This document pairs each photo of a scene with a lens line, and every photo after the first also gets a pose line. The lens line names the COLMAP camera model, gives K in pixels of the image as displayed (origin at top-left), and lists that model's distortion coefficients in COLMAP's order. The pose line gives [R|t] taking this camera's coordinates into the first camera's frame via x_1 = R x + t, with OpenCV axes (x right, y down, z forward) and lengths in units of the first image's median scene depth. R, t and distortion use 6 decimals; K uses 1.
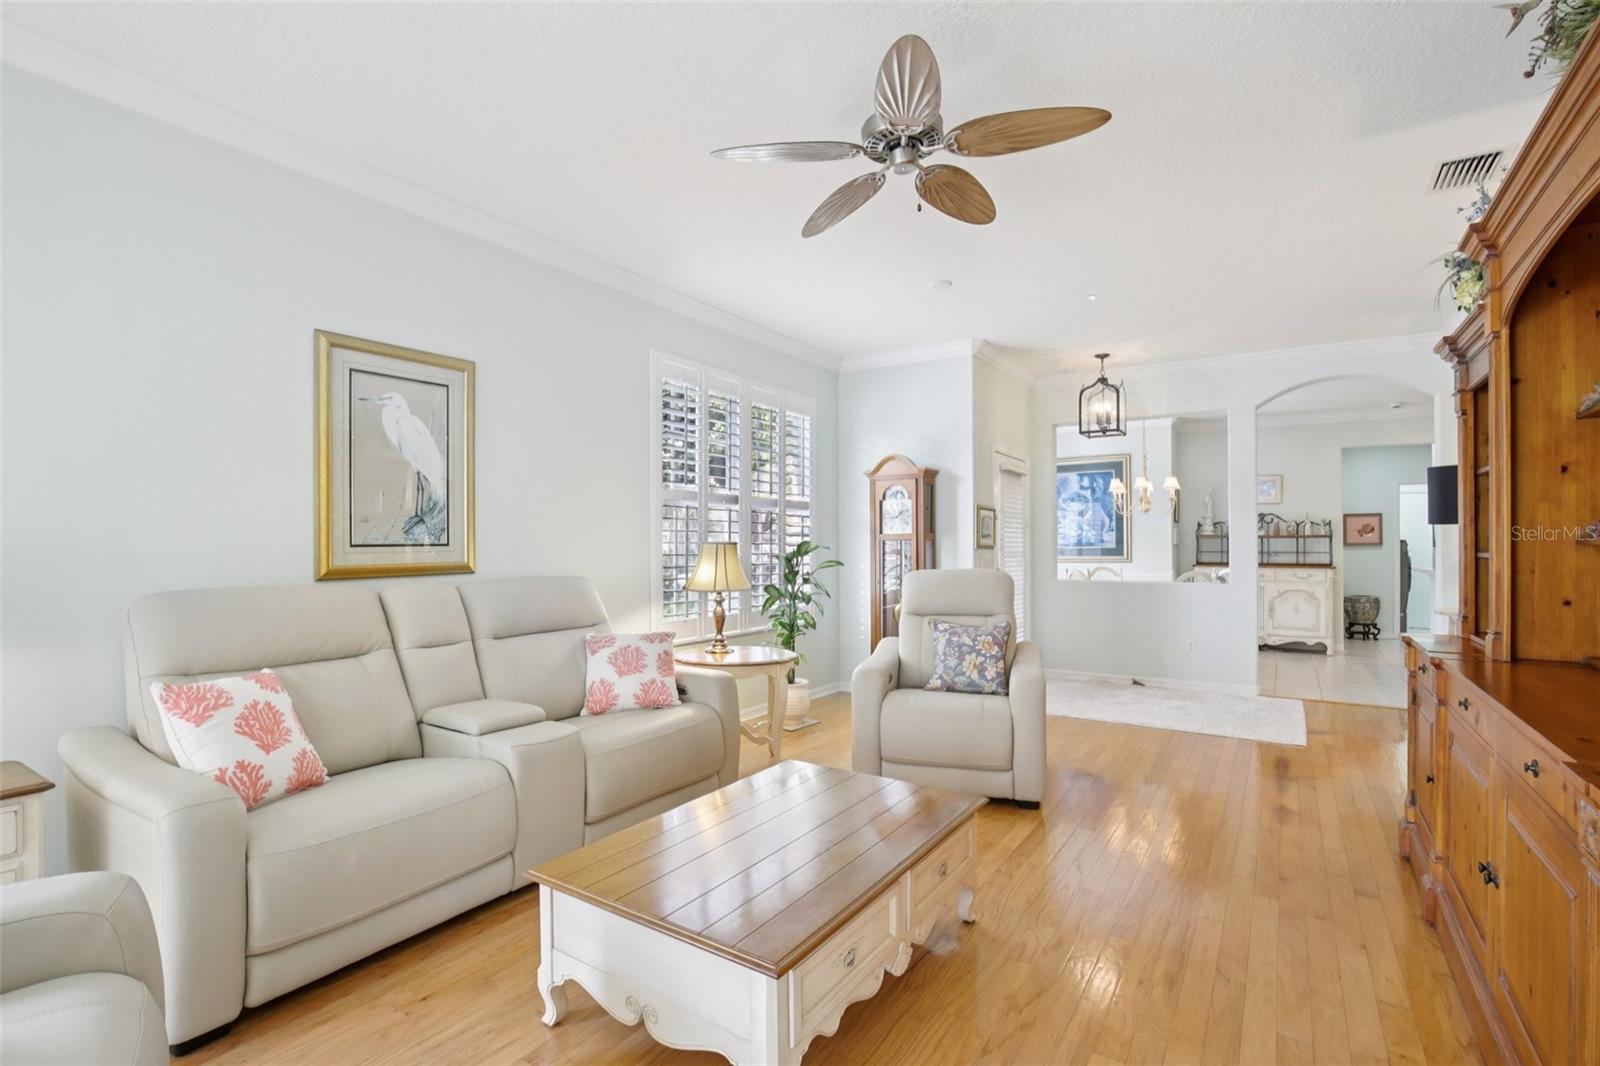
lens RADIAL K [[726.1, 0, 794.8], [0, 726.1, 542.4], [0, 0, 1]] dist [-0.032560, 0.004808]
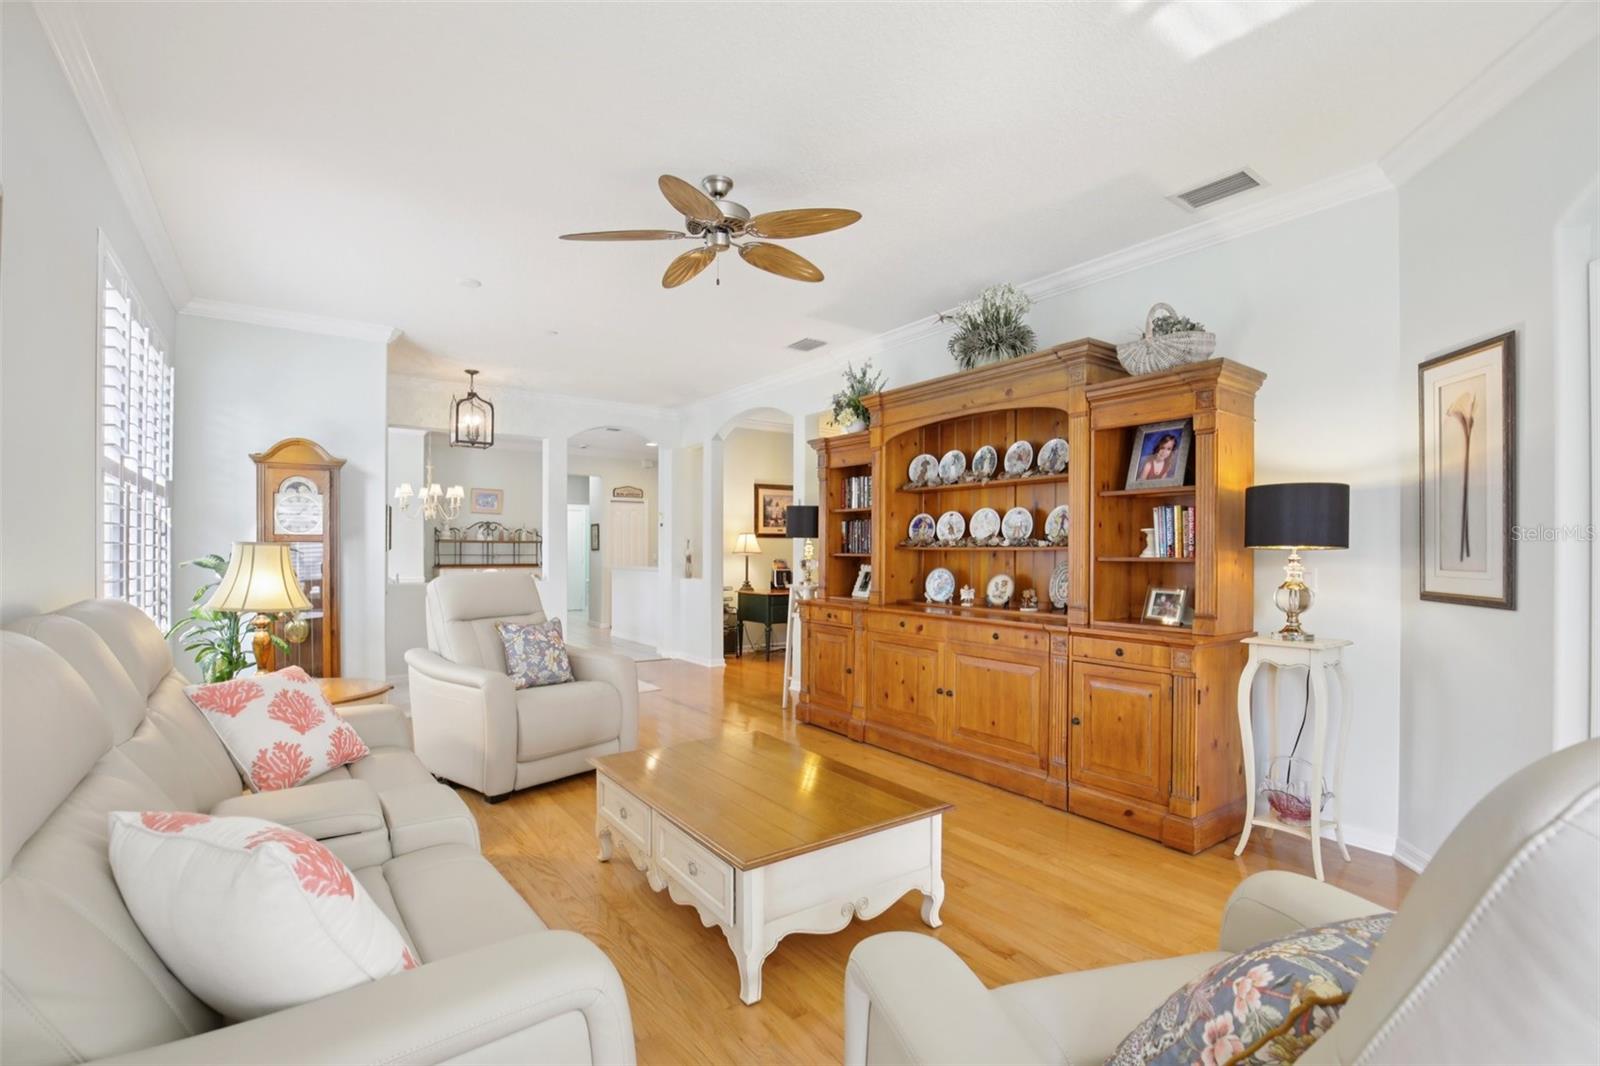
lens RADIAL K [[726.1, 0, 795.7], [0, 726.1, 542.8], [0, 0, 1]] dist [-0.032560, 0.004808]
pose [[0.341856, 0.006129, 0.939732, -0.426486], [-0.000191, 0.999979, -0.006453, 0.001921], [-0.939752, 0.002027, 0.341850, 0.189059]]
